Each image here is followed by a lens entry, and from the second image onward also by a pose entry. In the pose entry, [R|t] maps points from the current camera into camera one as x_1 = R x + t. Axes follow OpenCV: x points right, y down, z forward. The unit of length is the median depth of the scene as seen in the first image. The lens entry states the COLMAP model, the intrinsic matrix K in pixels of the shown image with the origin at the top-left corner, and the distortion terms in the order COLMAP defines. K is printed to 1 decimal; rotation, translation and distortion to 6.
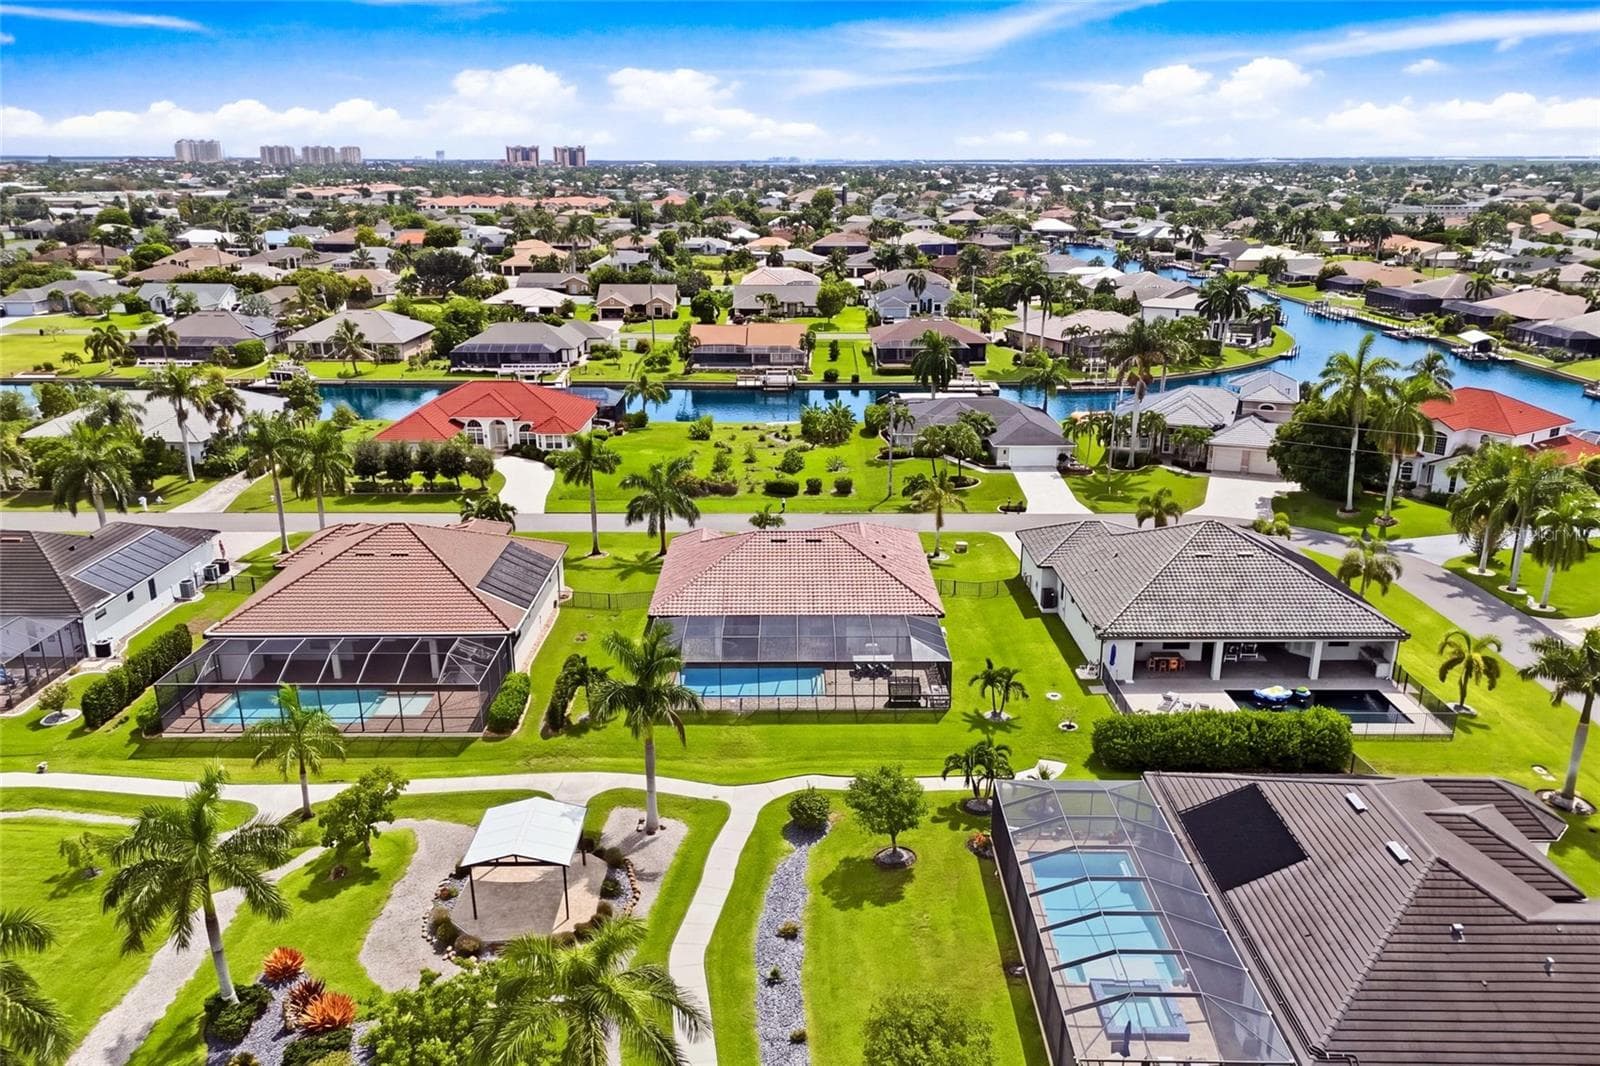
lens RADIAL K [[1190.3, 0, 800.0], [0, 1190.3, 533.0], [0, 0, 1]] dist [0.001660, -0.000232]
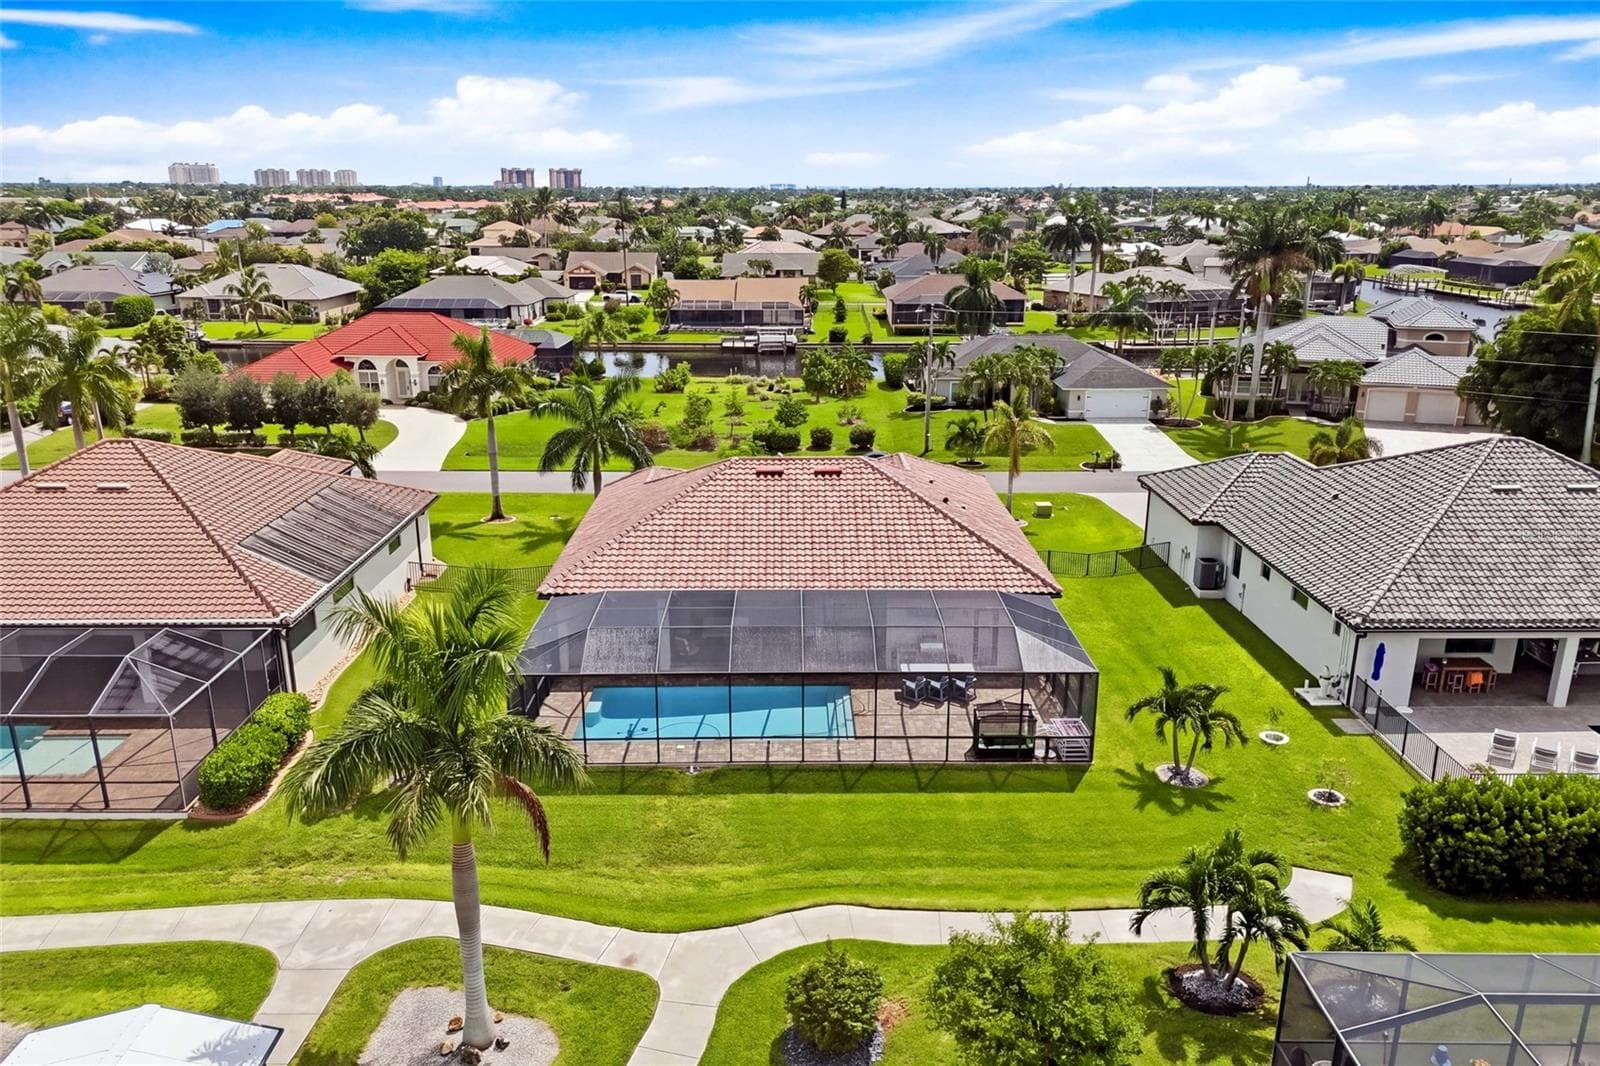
lens RADIAL K [[1190.3, 0, 800.0], [0, 1190.3, 533.0], [0, 0, 1]] dist [0.001660, -0.000232]
pose [[0.999998, -0.000055, 0.002217, -0.003585], [0.000105, 0.999741, -0.022756, 0.043906], [-0.002215, 0.022757, 0.999739, 0.355486]]
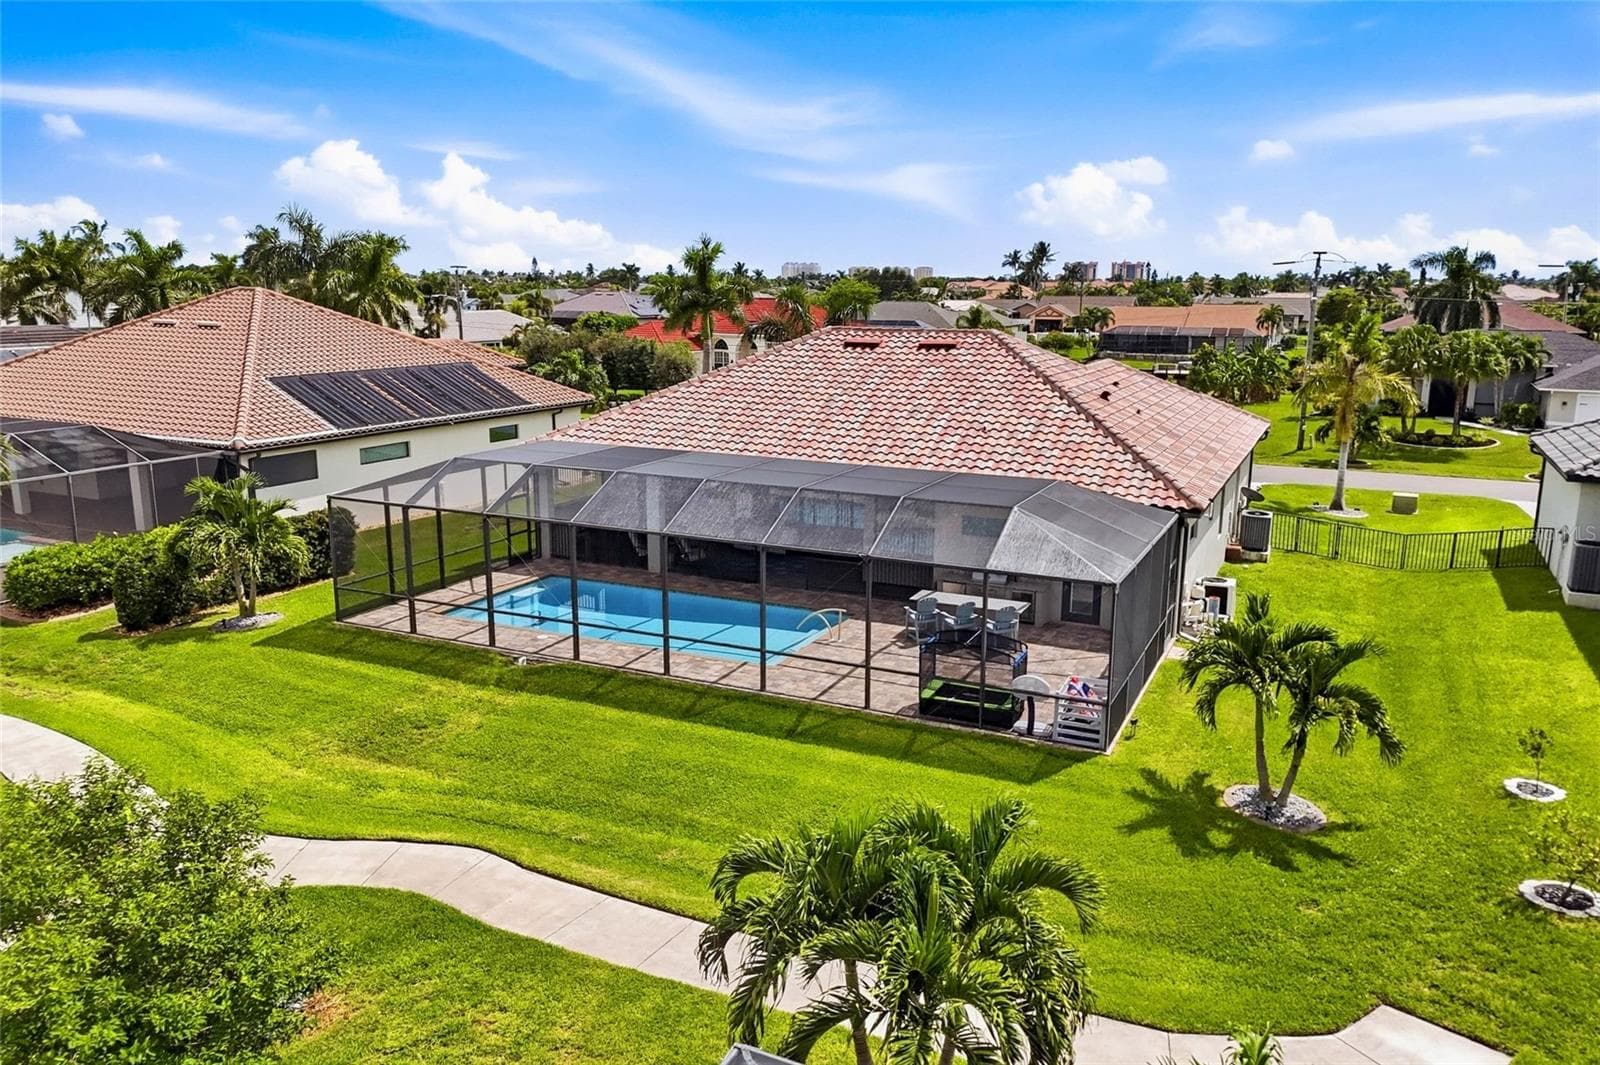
lens RADIAL K [[1190.3, 0, 800.0], [0, 1190.3, 532.5], [0, 0, 1]] dist [0.001660, -0.000232]
pose [[0.896244, 0.092381, -0.433834, 0.137616], [-0.137019, 0.987897, -0.072702, 0.095713], [0.421867, 0.124602, 0.898055, 0.529700]]
